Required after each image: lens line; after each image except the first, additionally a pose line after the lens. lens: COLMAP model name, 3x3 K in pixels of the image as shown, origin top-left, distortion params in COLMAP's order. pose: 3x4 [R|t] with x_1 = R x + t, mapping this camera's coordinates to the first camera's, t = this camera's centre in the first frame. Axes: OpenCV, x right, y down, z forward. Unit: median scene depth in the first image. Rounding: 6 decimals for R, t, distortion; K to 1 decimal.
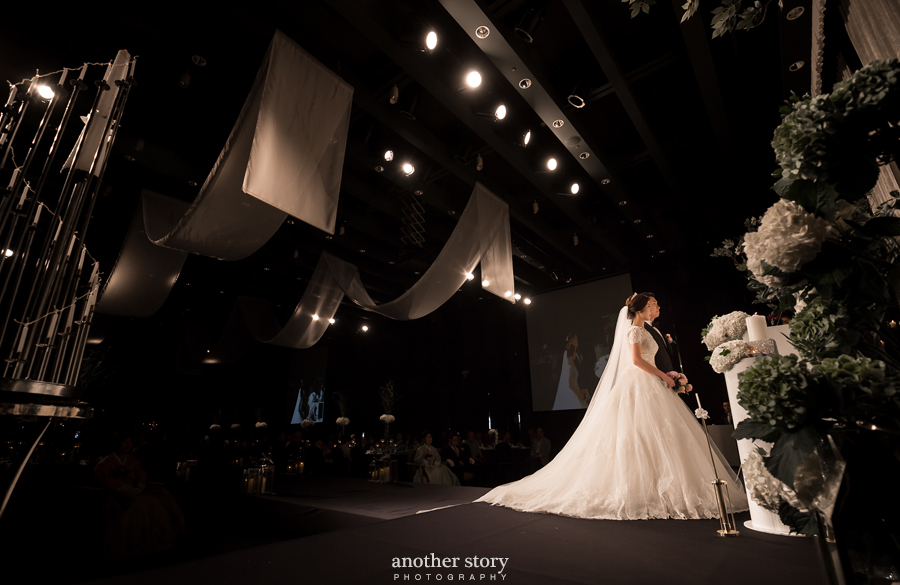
lens RADIAL K [[433.1, 0, 450.0], [0, 433.1, 292.5], [0, 0, 1]] dist [-0.000746, -0.000057]
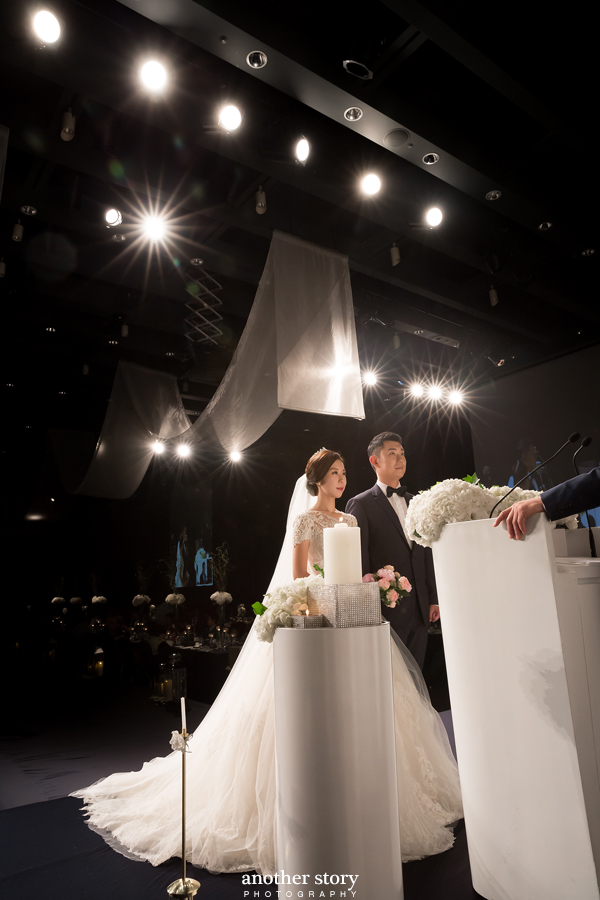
lens RADIAL K [[630.2, 0, 300.0], [0, 630.2, 450.0], [0, 0, 1]] dist [-0.058142, 0.001159]
pose [[0.968299, -0.078167, -0.237251, 0.256713], [0.104118, 0.989637, 0.098885, -0.029085], [0.227062, -0.120453, 0.966403, 0.104048]]
